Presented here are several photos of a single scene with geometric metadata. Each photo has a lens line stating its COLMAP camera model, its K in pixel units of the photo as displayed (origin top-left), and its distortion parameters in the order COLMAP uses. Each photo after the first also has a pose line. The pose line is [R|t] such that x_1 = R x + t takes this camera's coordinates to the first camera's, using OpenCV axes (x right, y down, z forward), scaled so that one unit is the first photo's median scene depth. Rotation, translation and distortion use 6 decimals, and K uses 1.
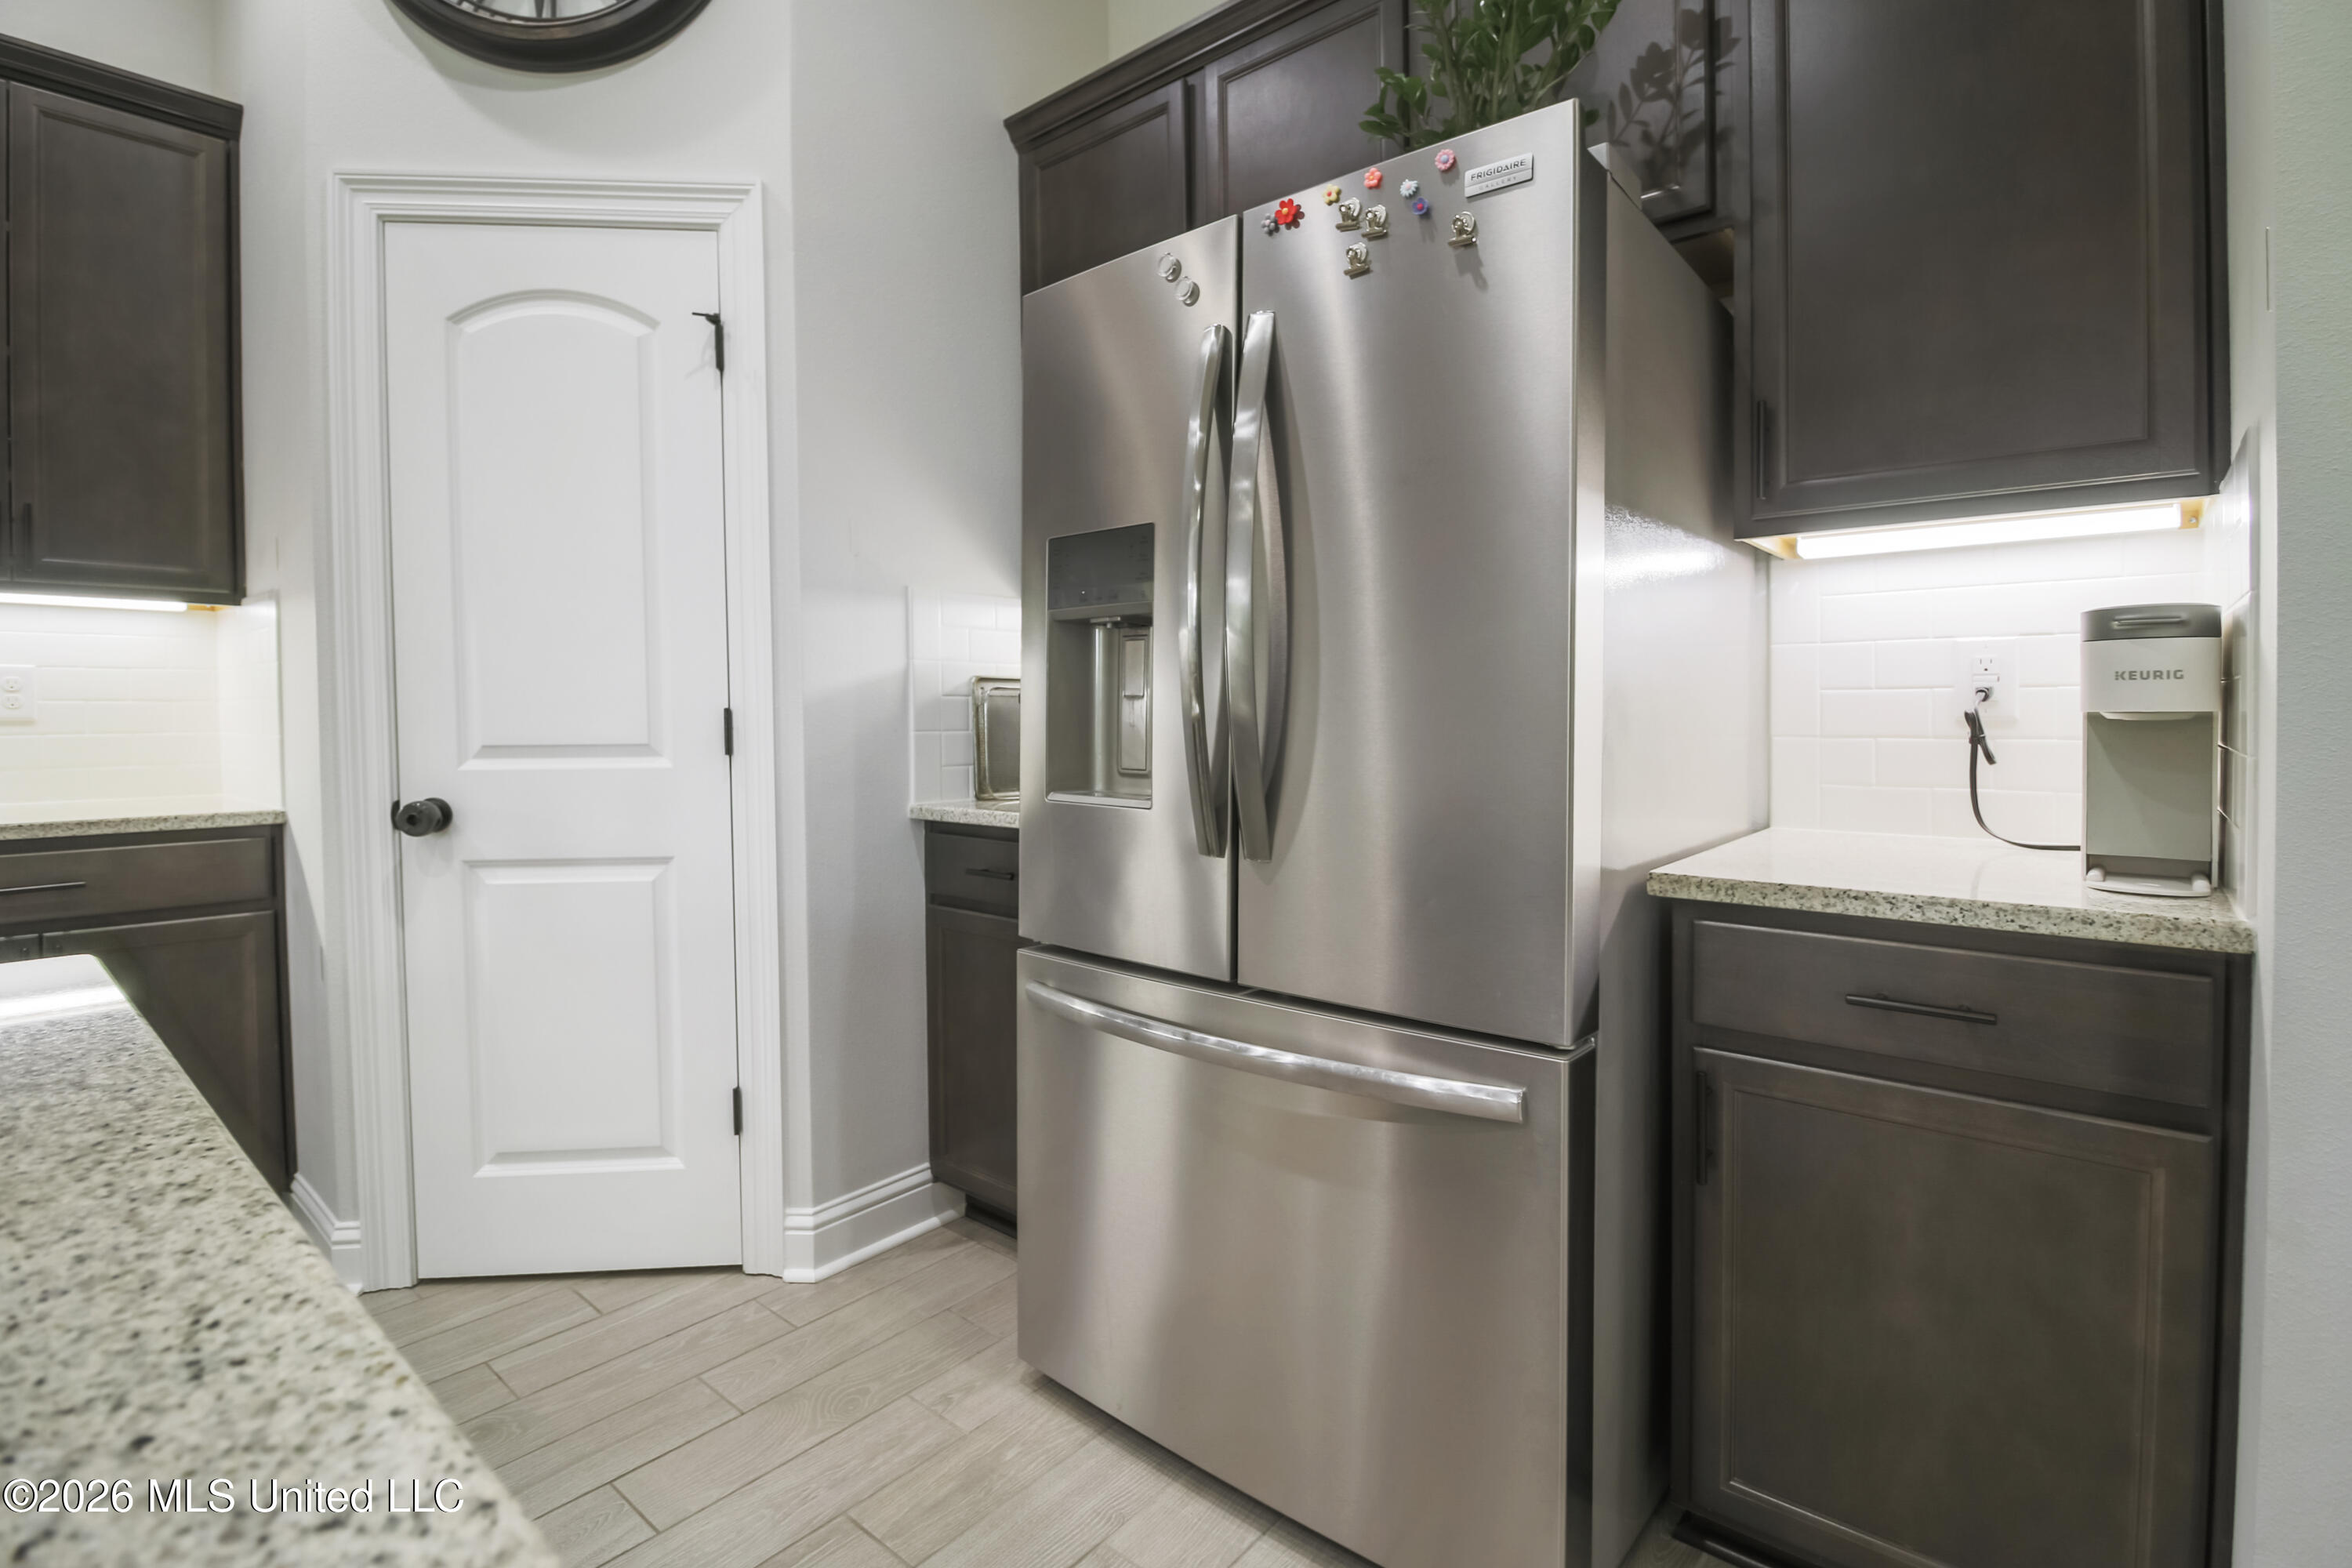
lens RADIAL K [[1087.0, 0, 1174.6], [0, 1087.0, 749.0], [0, 0, 1]] dist [0.000945, -0.014467]
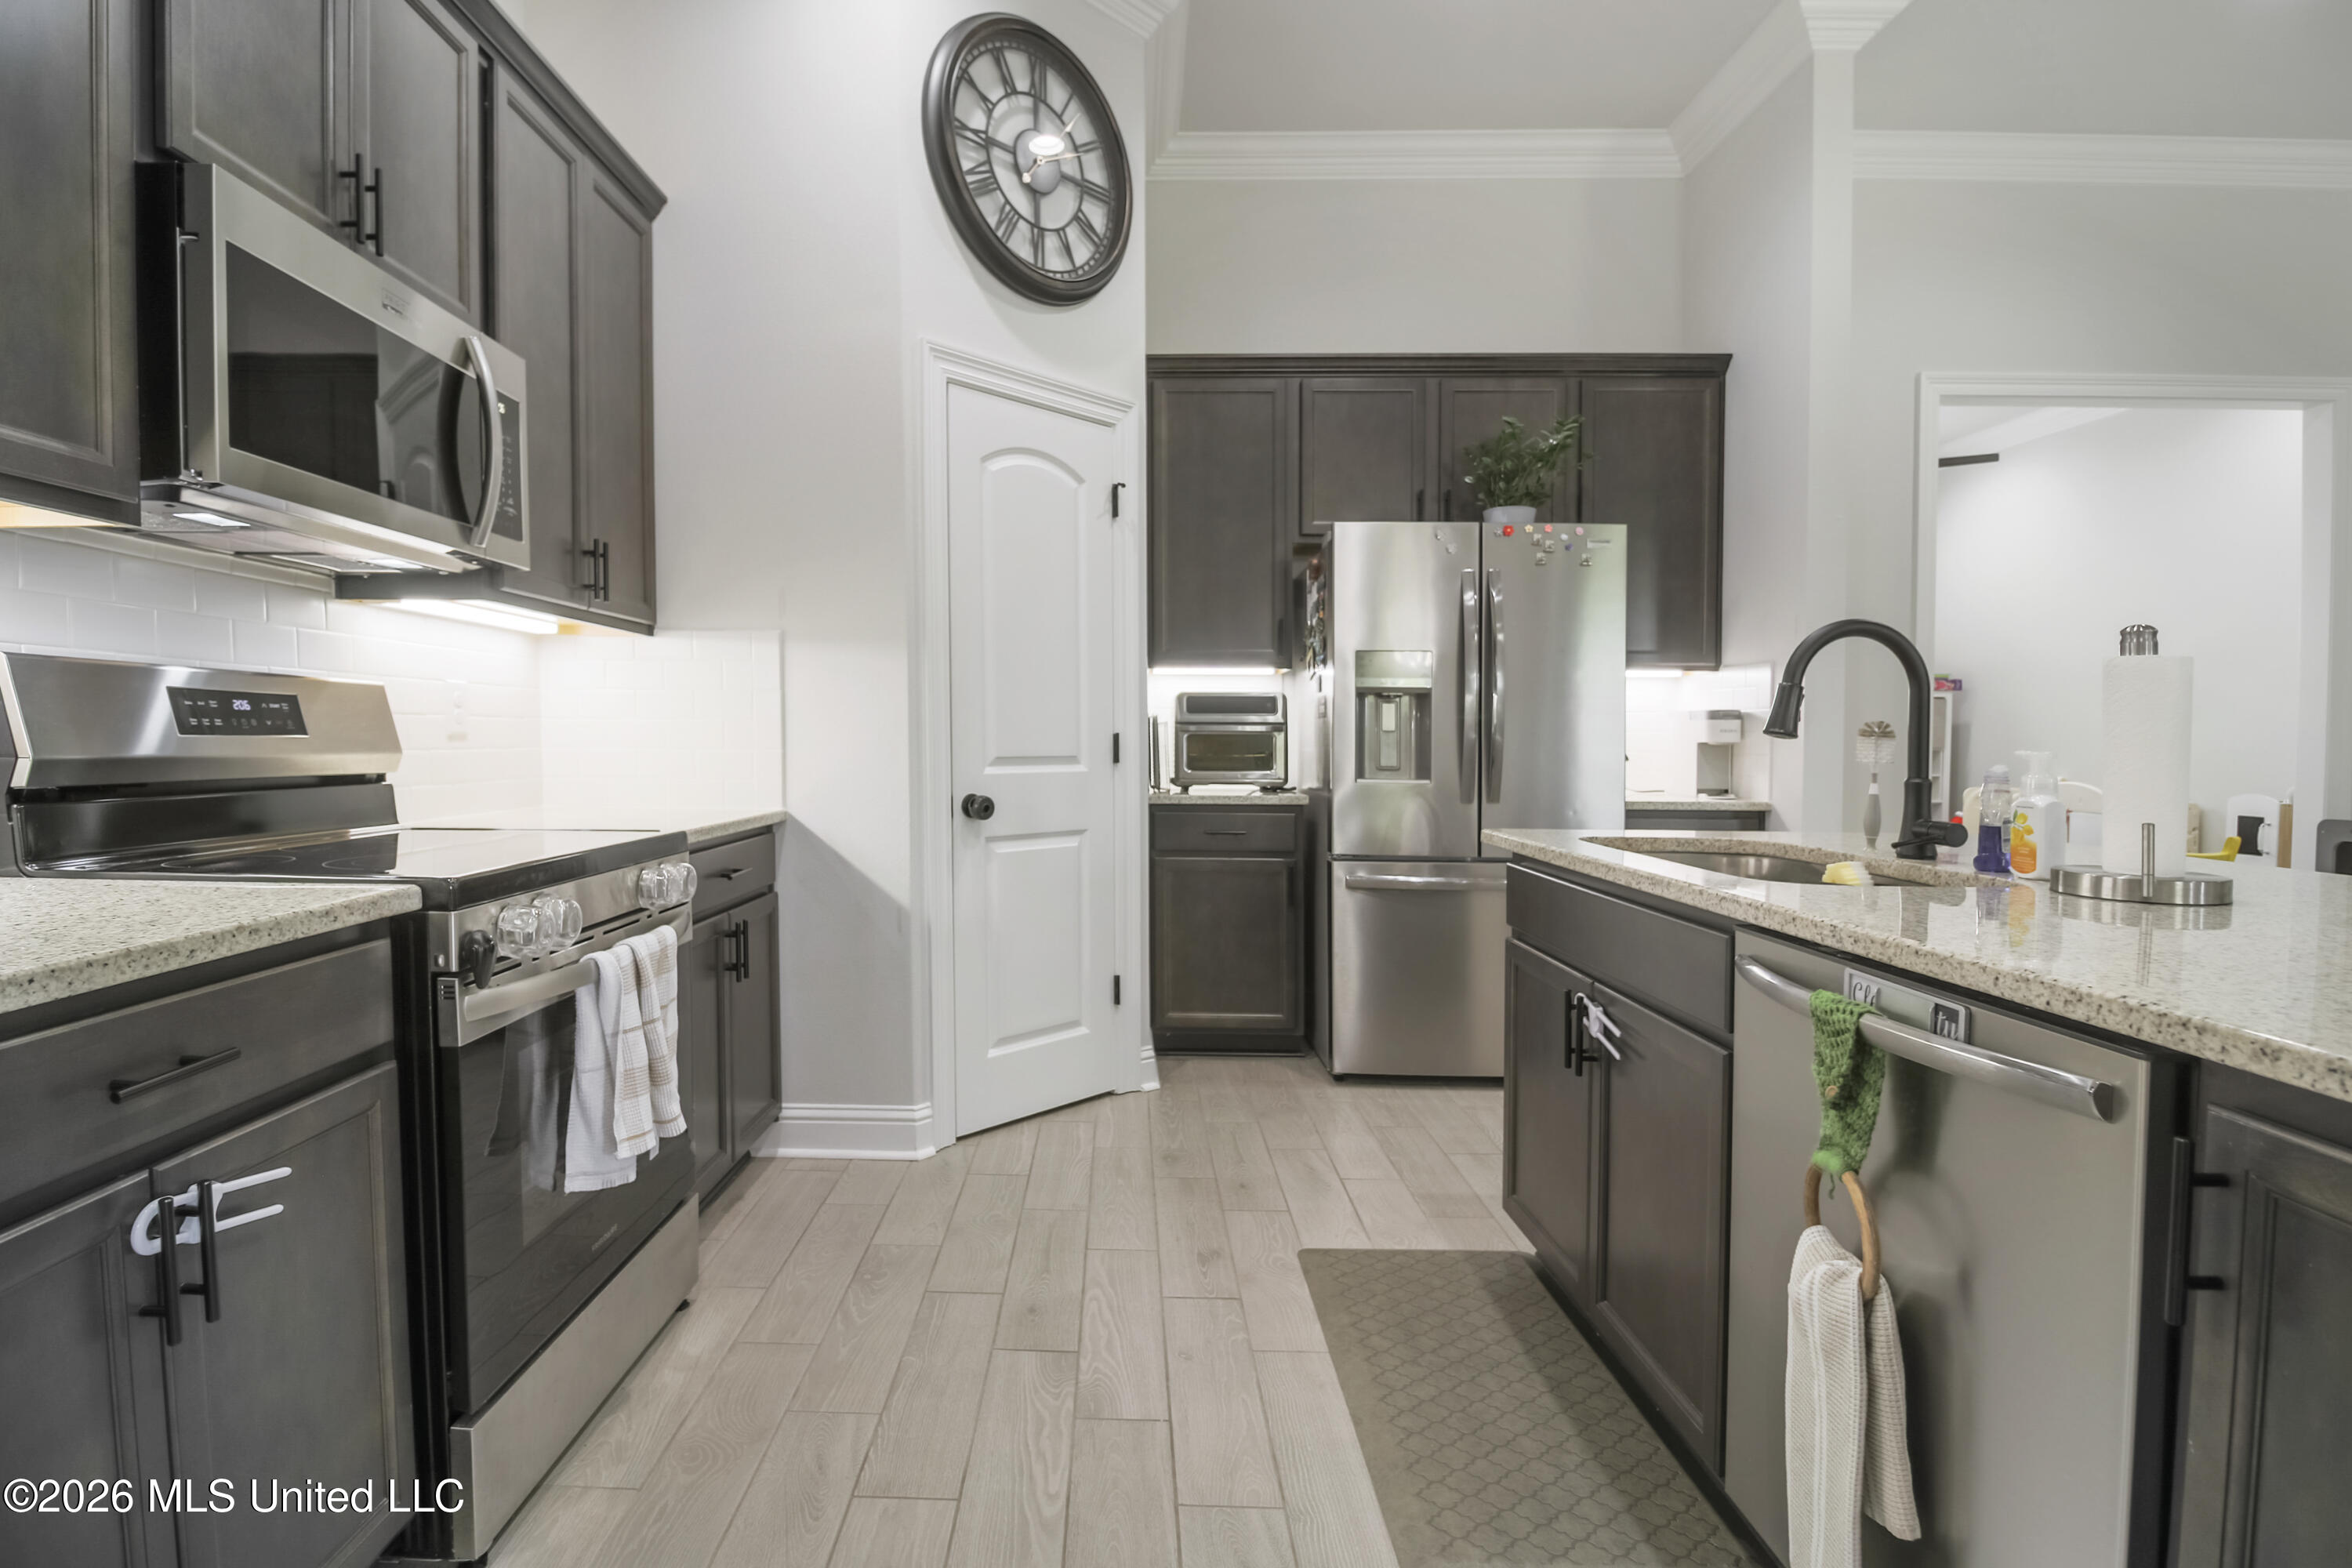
lens RADIAL K [[1107.5, 0, 1073.6], [0, 1107.5, 772.4], [0, 0, 1]] dist [-0.000915, -0.000198]
pose [[0.791494, -0.010326, 0.611090, -1.459294], [0.009035, 0.999946, 0.005195, 0.010796], [-0.611110, 0.001410, 0.791544, -0.232340]]
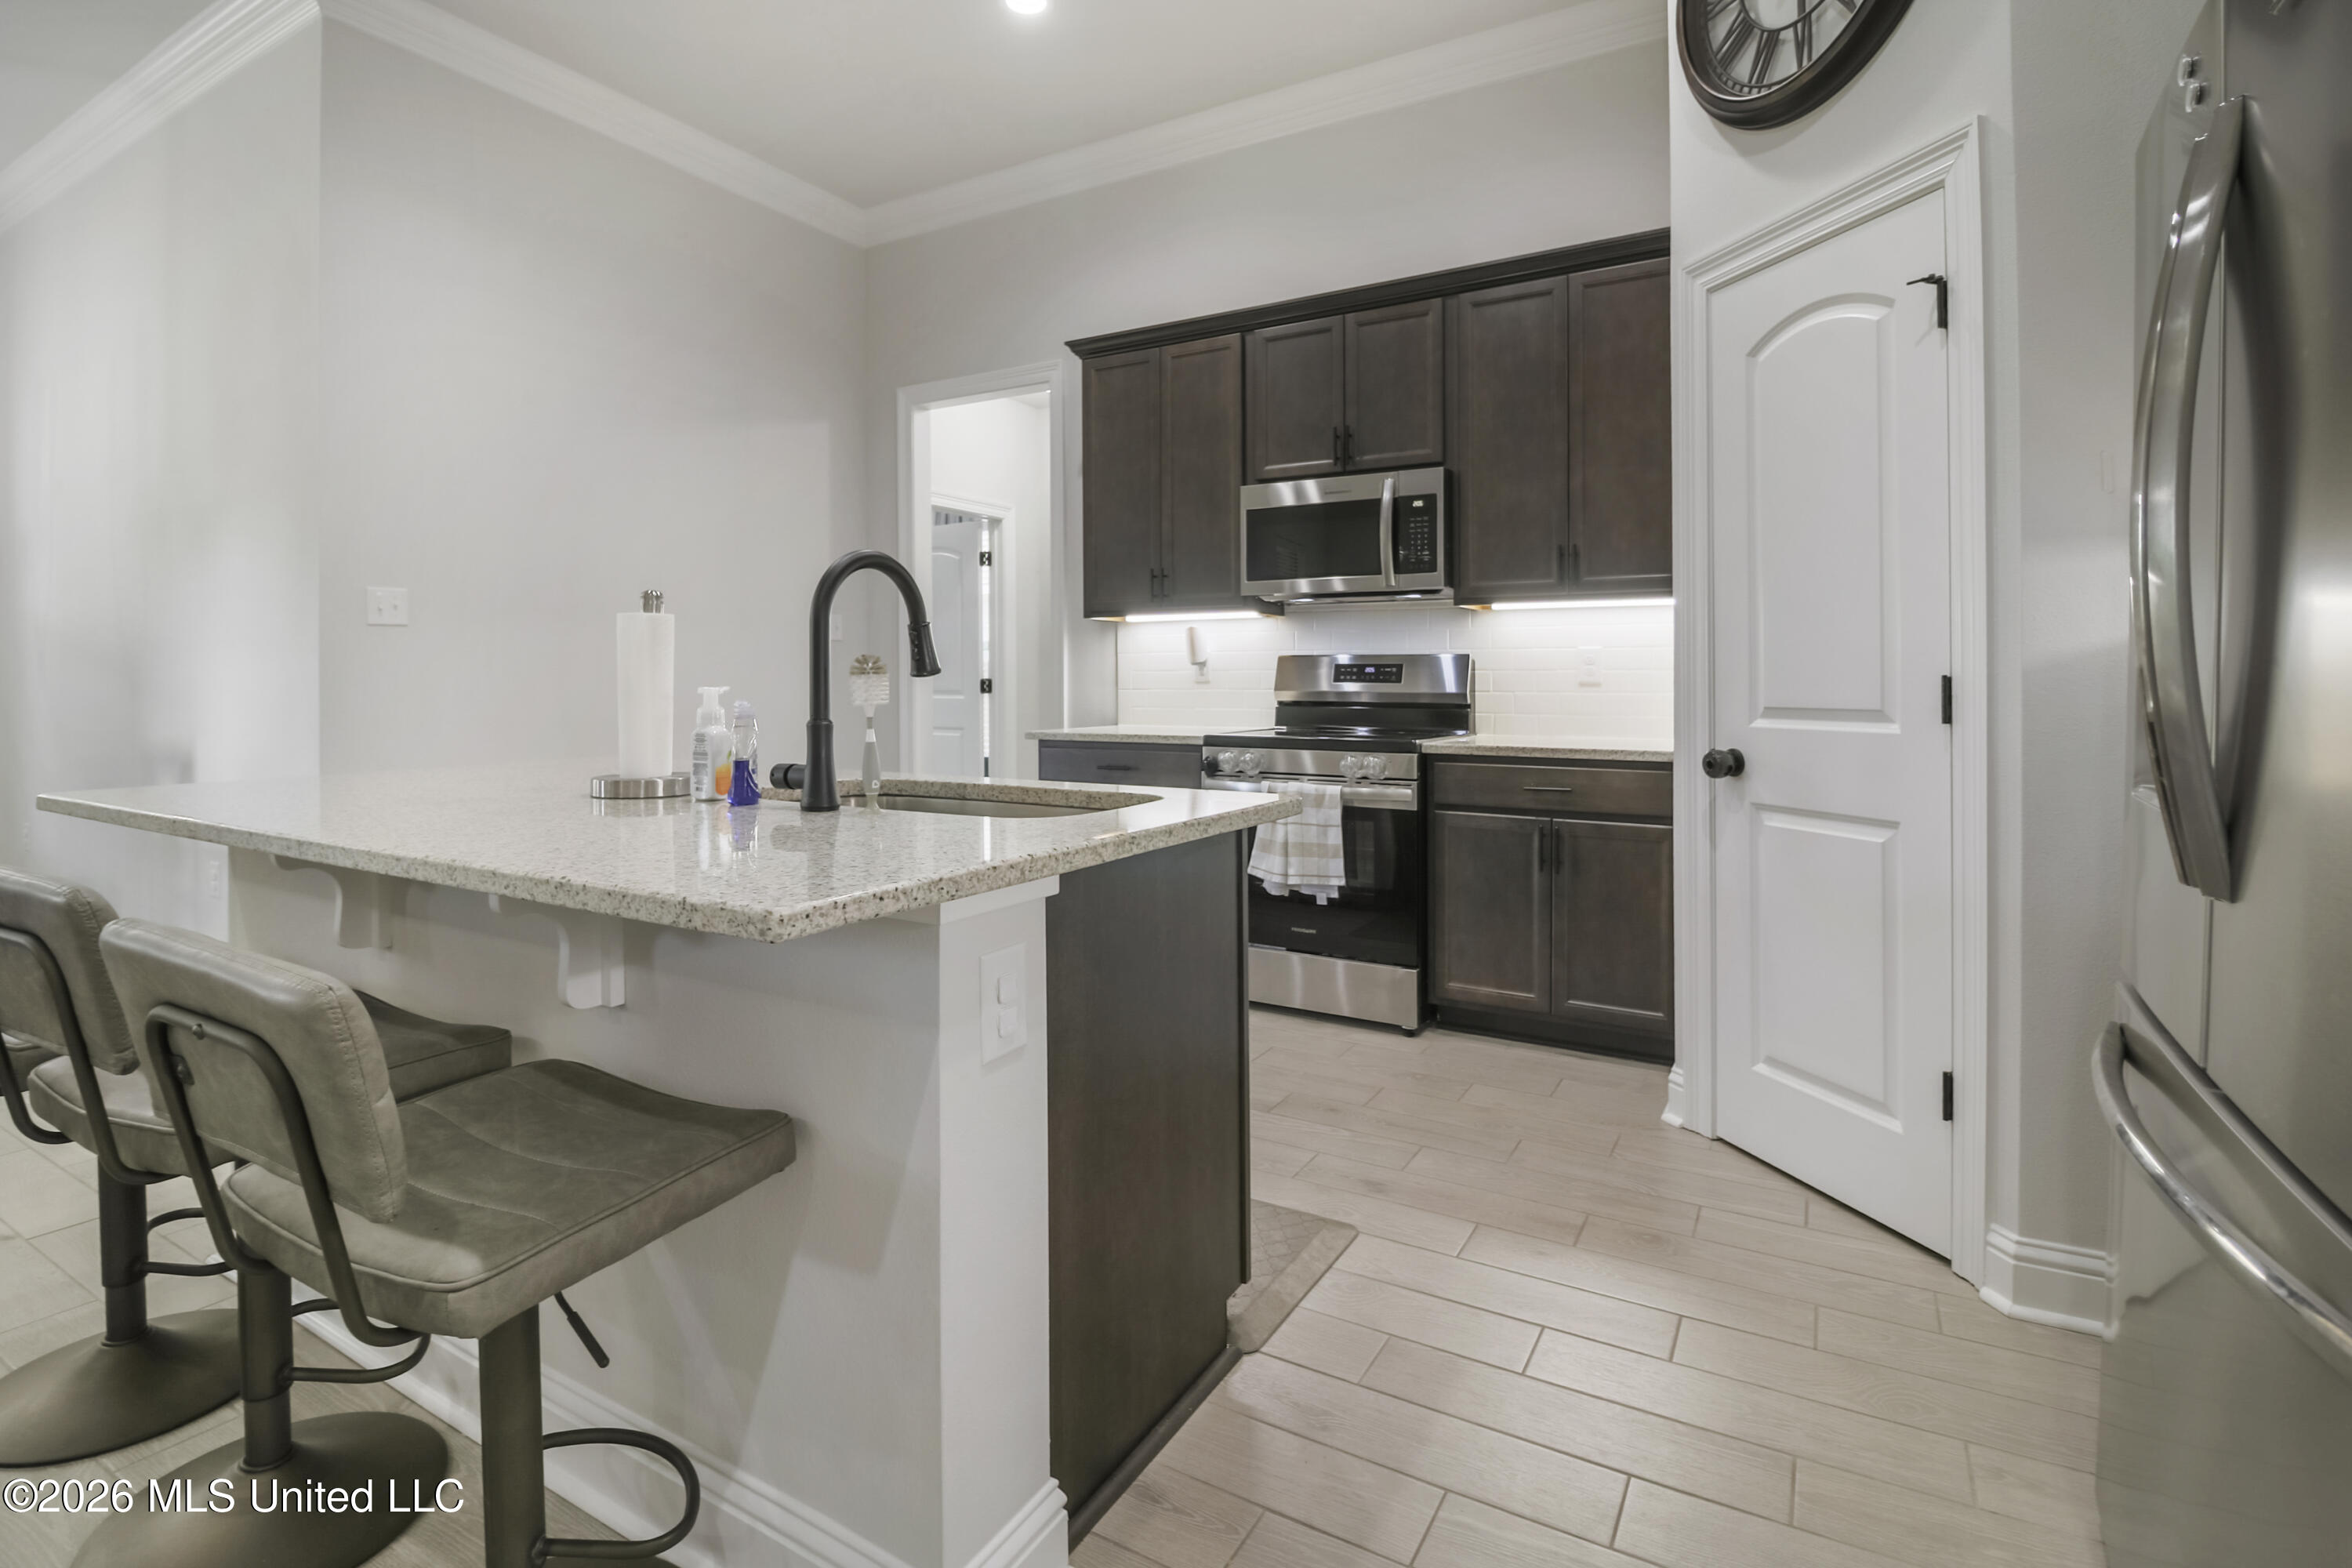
lens RADIAL K [[1131.6, 0, 1179.6], [0, 1131.6, 699.8], [0, 0, 1]] dist [-0.004159, -0.000744]
pose [[0.178922, 0.022168, -0.983614, 0.459284], [-0.027087, 0.999478, 0.017598, -0.015473], [0.983490, 0.023494, 0.179429, 0.151034]]
